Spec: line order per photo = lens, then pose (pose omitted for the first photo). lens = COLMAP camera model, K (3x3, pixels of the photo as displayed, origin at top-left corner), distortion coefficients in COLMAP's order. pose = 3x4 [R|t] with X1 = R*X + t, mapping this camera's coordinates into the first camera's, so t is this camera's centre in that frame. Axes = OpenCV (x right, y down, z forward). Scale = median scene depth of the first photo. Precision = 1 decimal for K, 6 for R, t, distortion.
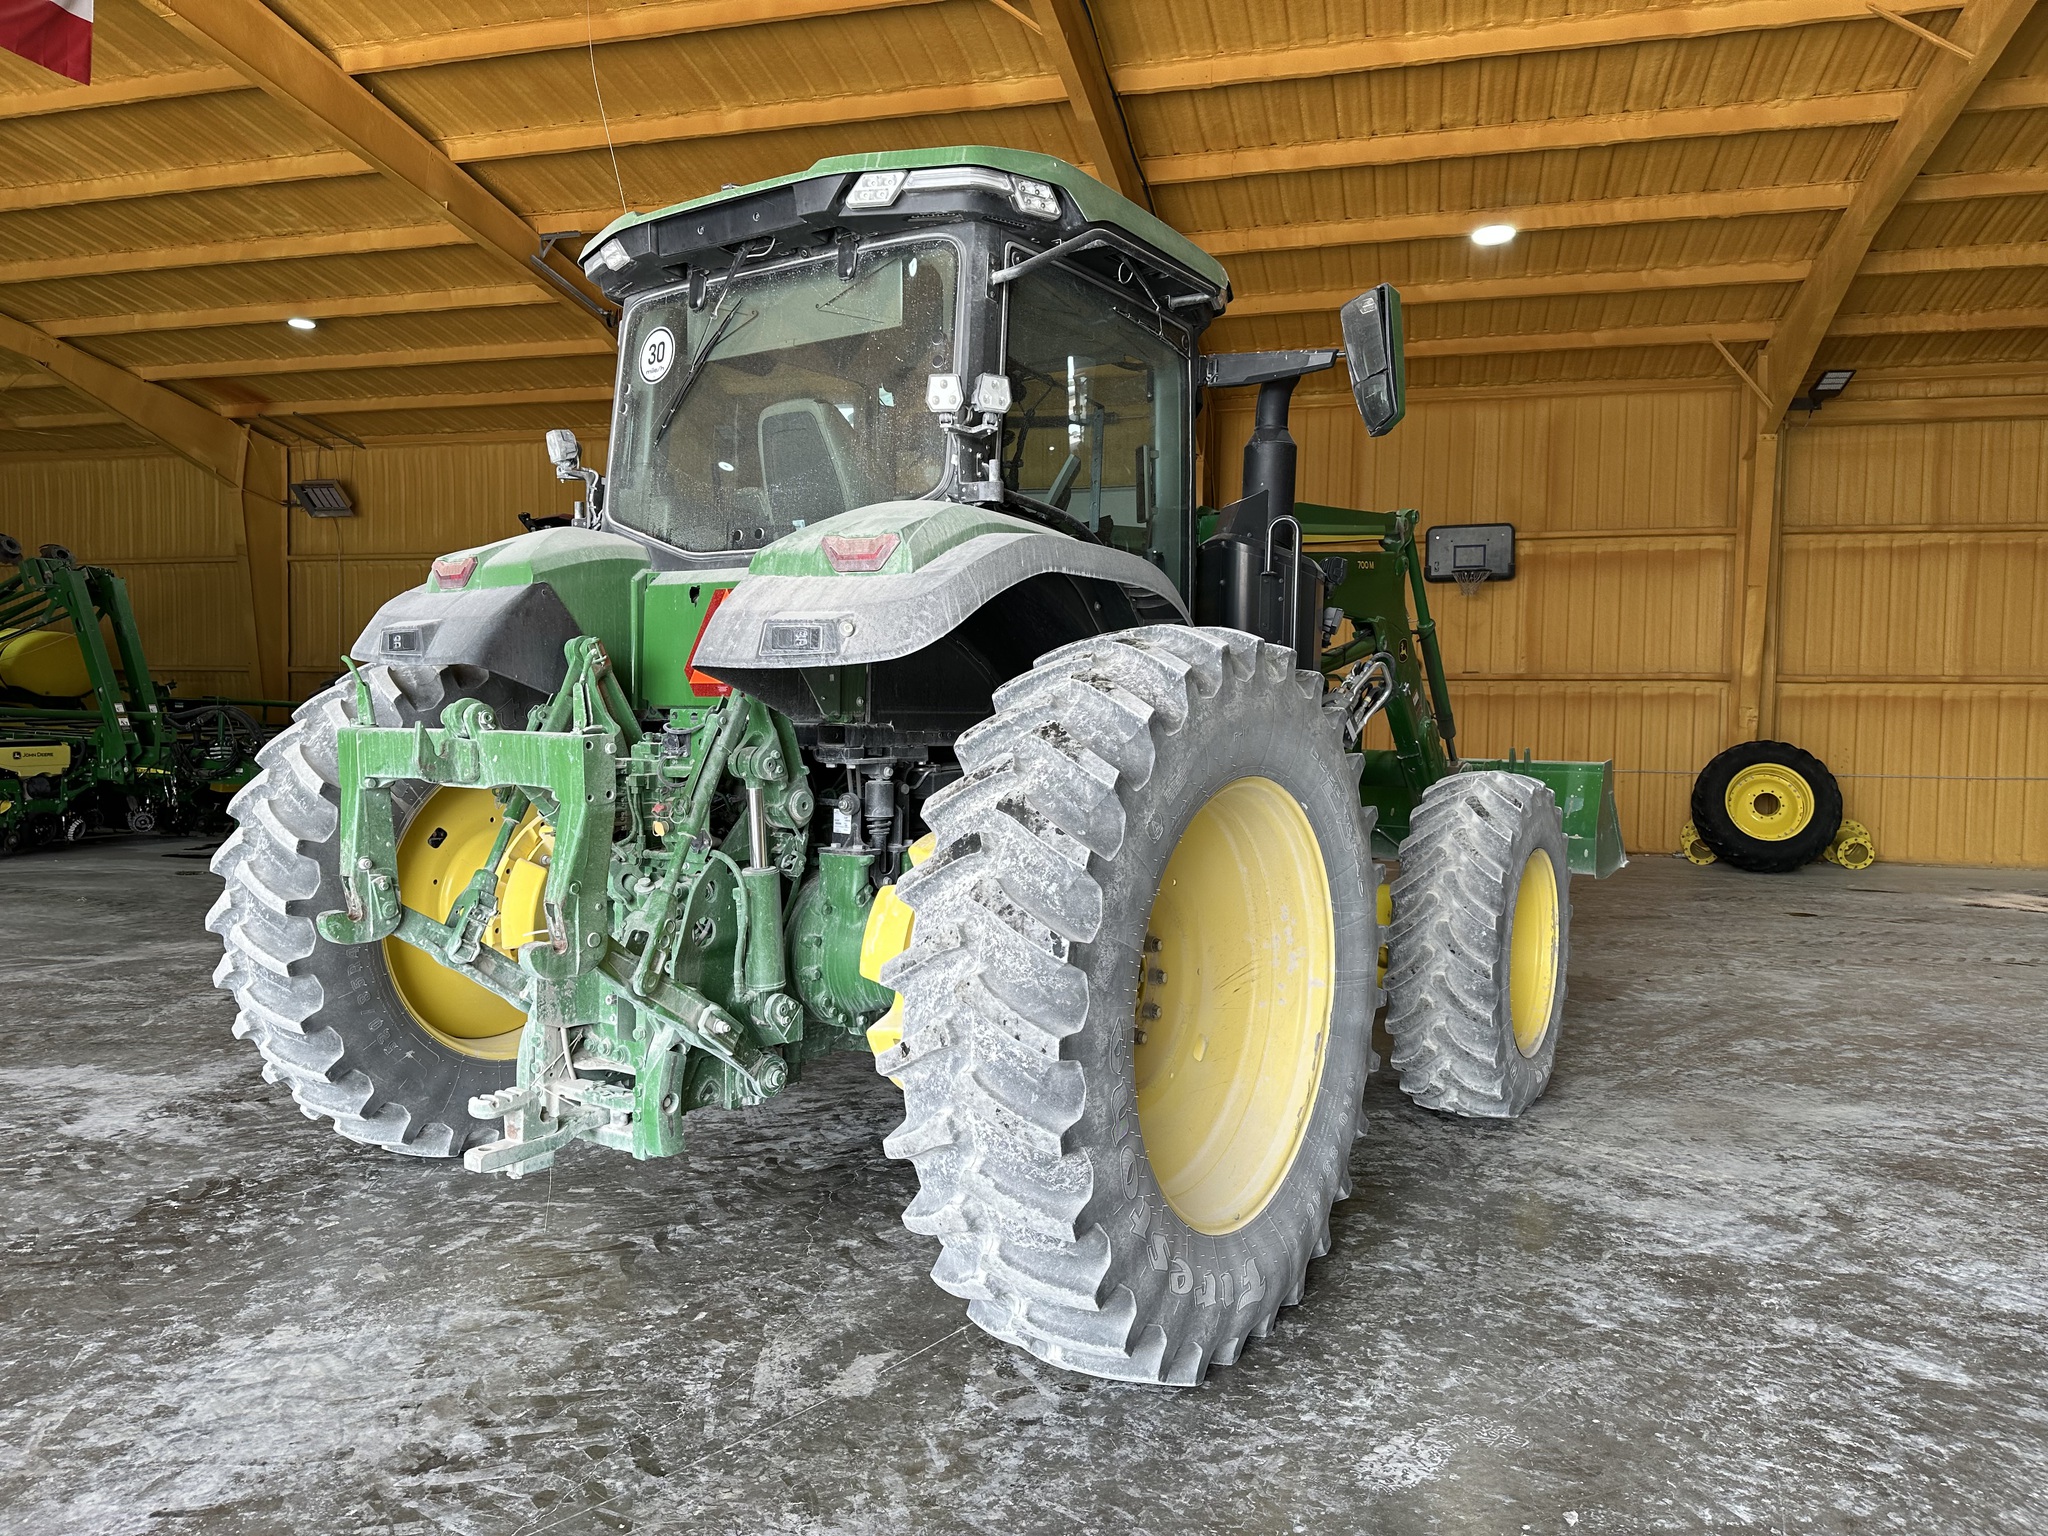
lens RADIAL K [[1440.5, 0, 1016.7], [0, 1440.5, 773.0], [0, 0, 1]] dist [0.018778, -0.026271]
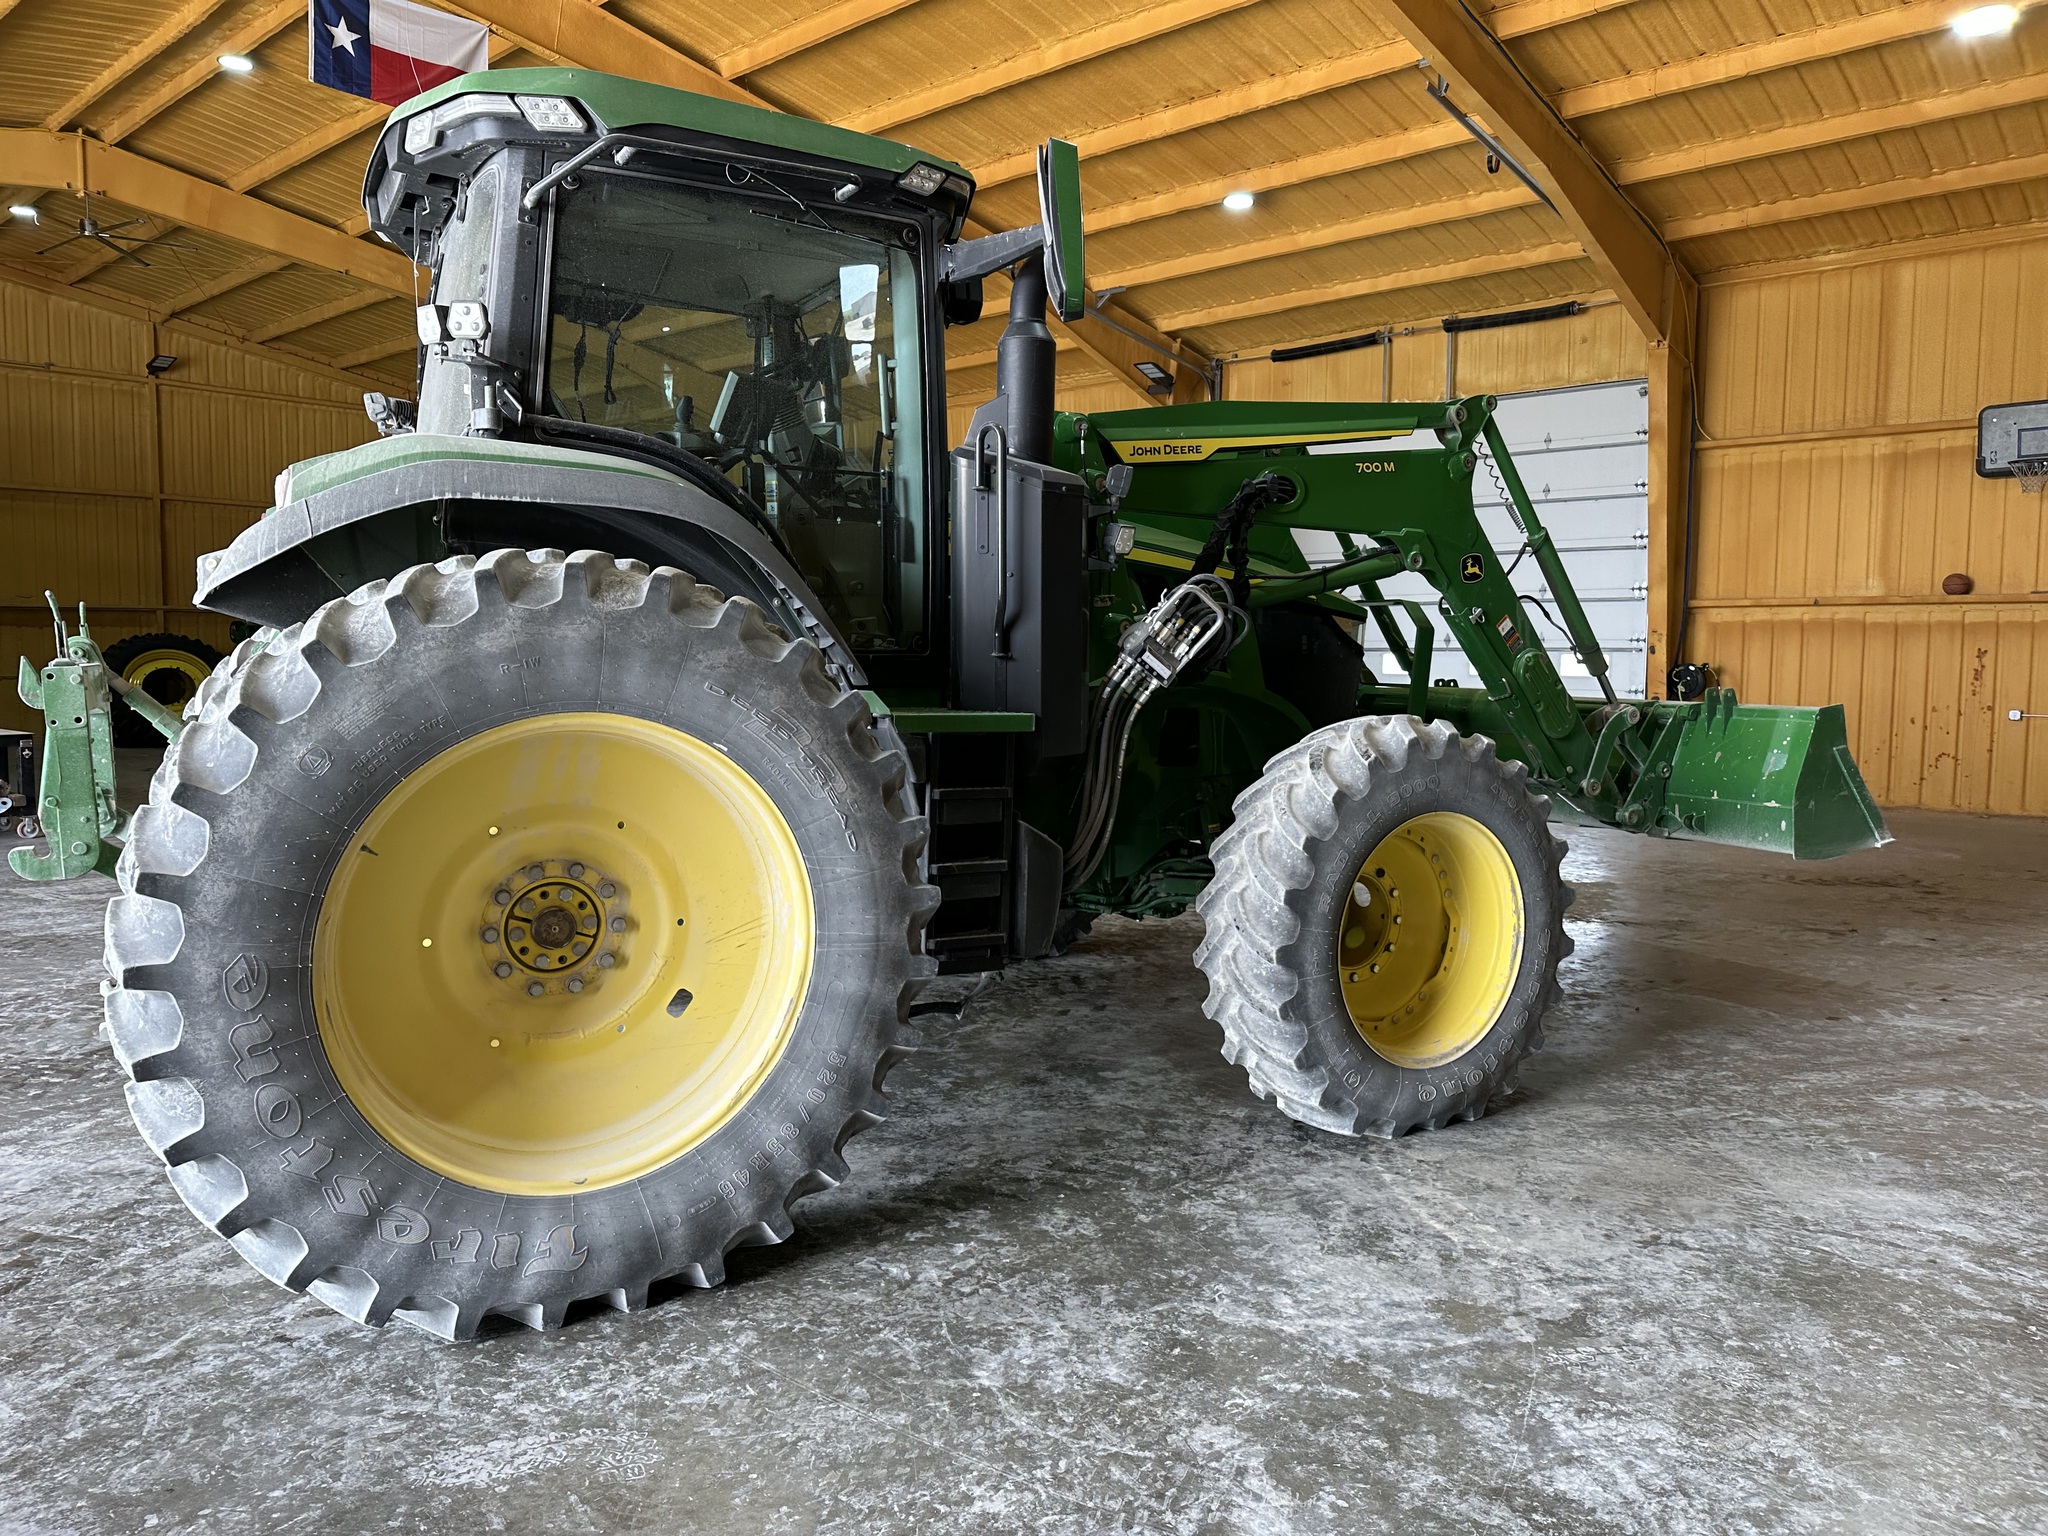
lens RADIAL K [[1439.1, 0, 1017.4], [0, 1439.1, 754.7], [0, 0, 1]] dist [0.023076, -0.031198]
pose [[0.896375, 0.025913, -0.442539, 0.692796], [-0.012966, 0.999396, 0.032255, -0.003210], [0.443107, -0.023175, 0.896169, 0.243765]]
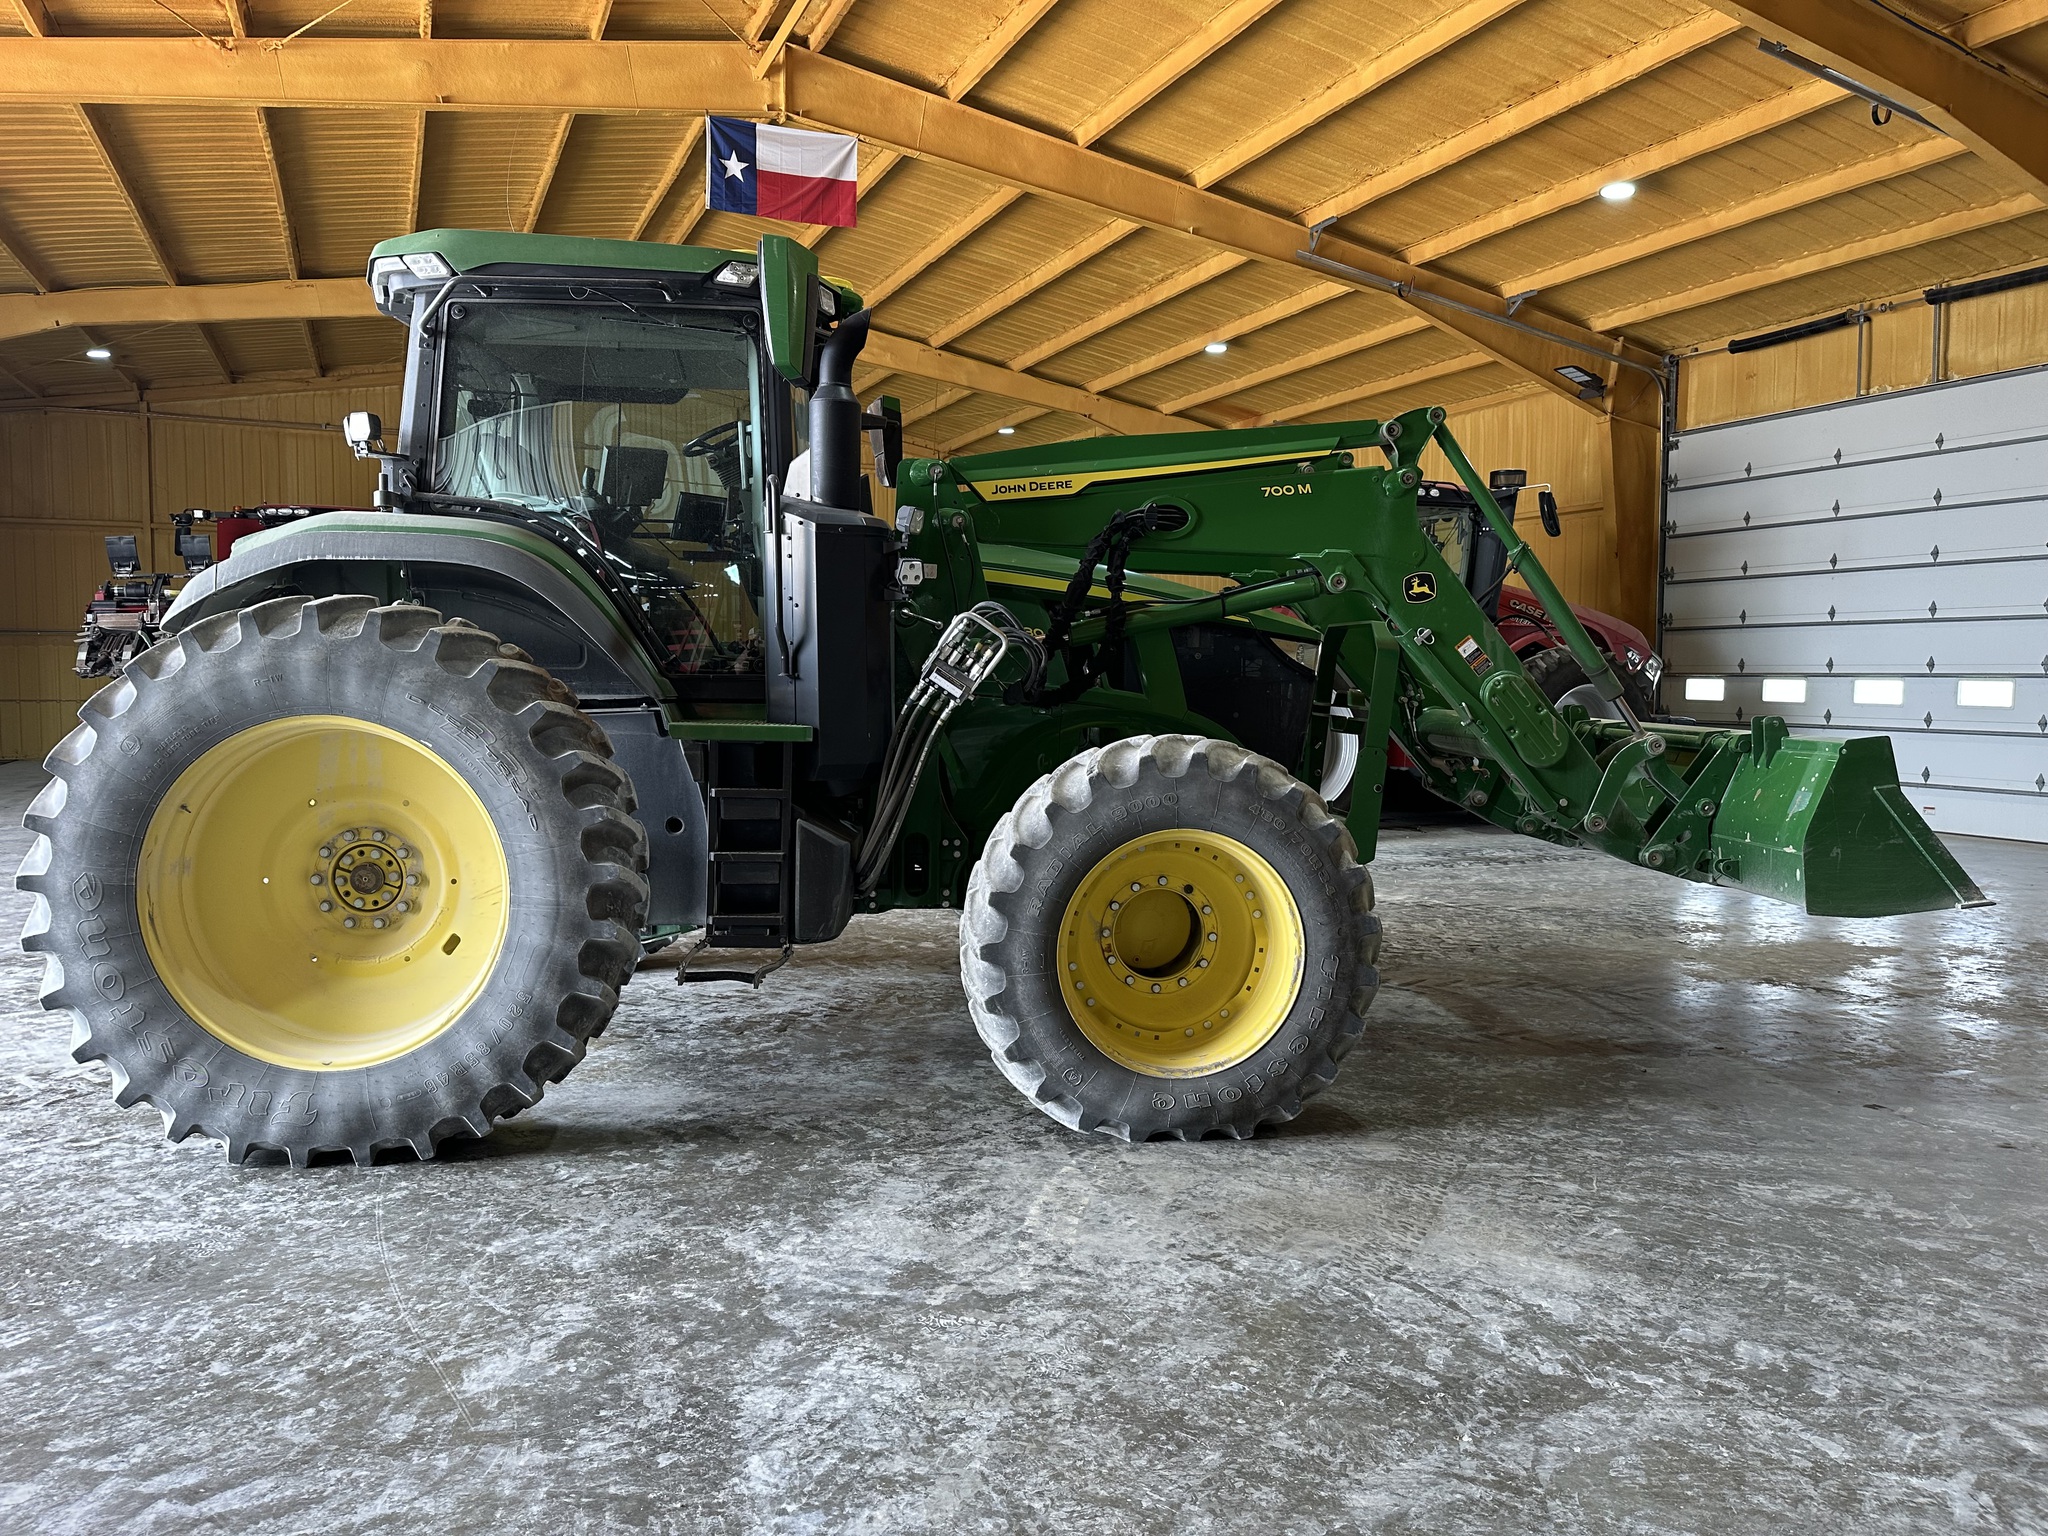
lens RADIAL K [[1433.6, 0, 1017.5], [0, 1433.6, 760.5], [0, 0, 1]] dist [0.048911, -0.071166]
pose [[0.633479, 0.038286, -0.772812, 1.278645], [-0.029290, 0.999246, 0.025494, -0.006520], [0.773205, 0.006485, 0.634122, 0.560097]]
